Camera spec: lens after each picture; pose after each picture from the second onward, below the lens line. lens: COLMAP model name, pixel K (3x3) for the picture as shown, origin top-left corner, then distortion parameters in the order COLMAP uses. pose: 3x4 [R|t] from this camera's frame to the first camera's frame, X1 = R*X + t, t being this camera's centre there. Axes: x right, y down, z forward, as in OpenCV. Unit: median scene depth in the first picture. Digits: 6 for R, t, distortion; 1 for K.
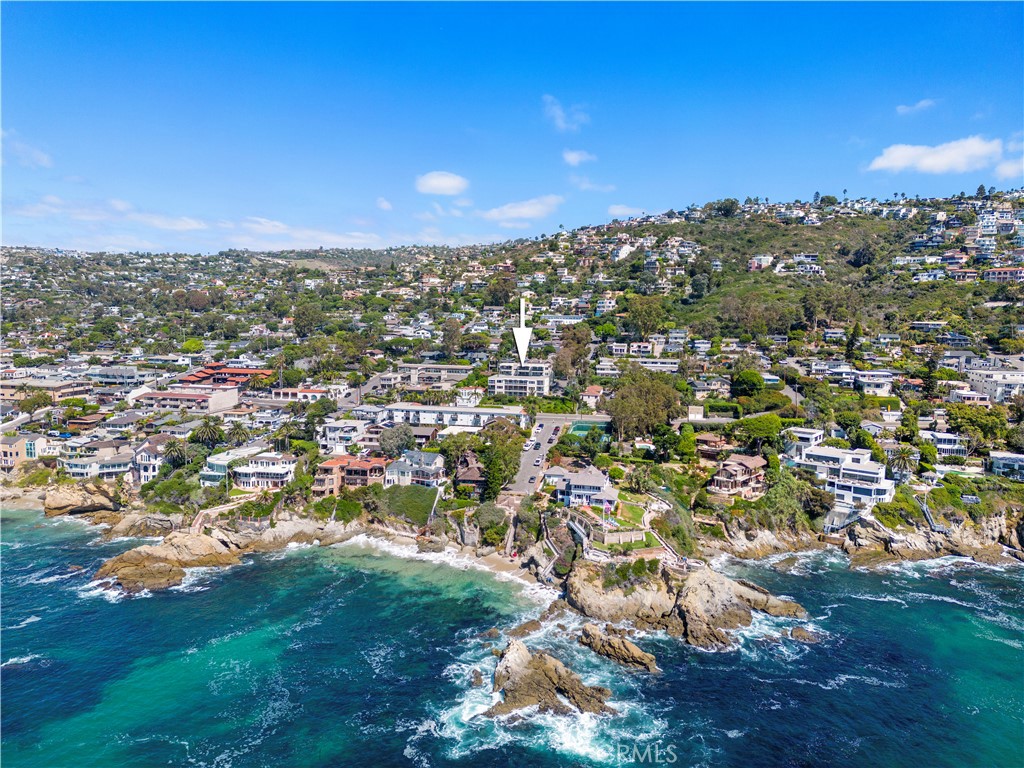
lens RADIAL K [[722.3, 0, 512.2], [0, 722.3, 383.6], [0, 0, 1]] dist [0.045621, -0.019202]
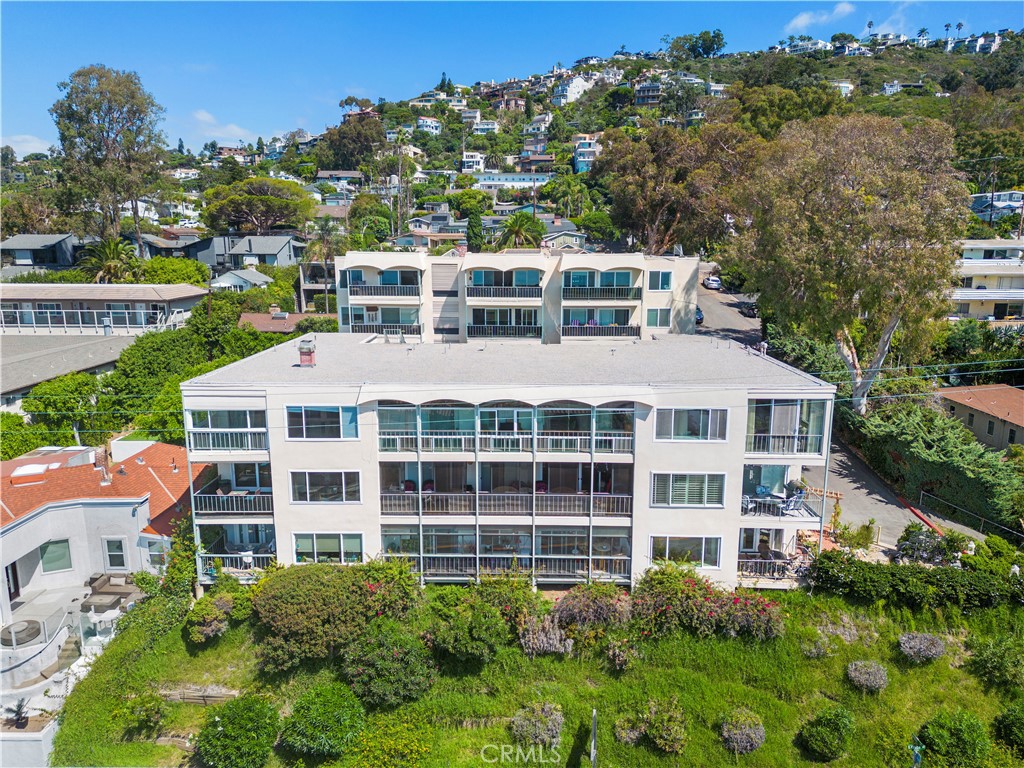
lens RADIAL K [[722.3, 0, 507.7], [0, 722.3, 386.3], [0, 0, 1]] dist [0.045621, -0.019202]
pose [[0.984189, -0.047468, 0.170639, -0.009061], [0.031605, 0.995022, 0.094507, -0.014247], [-0.174276, -0.087620, 0.980791, 0.849742]]
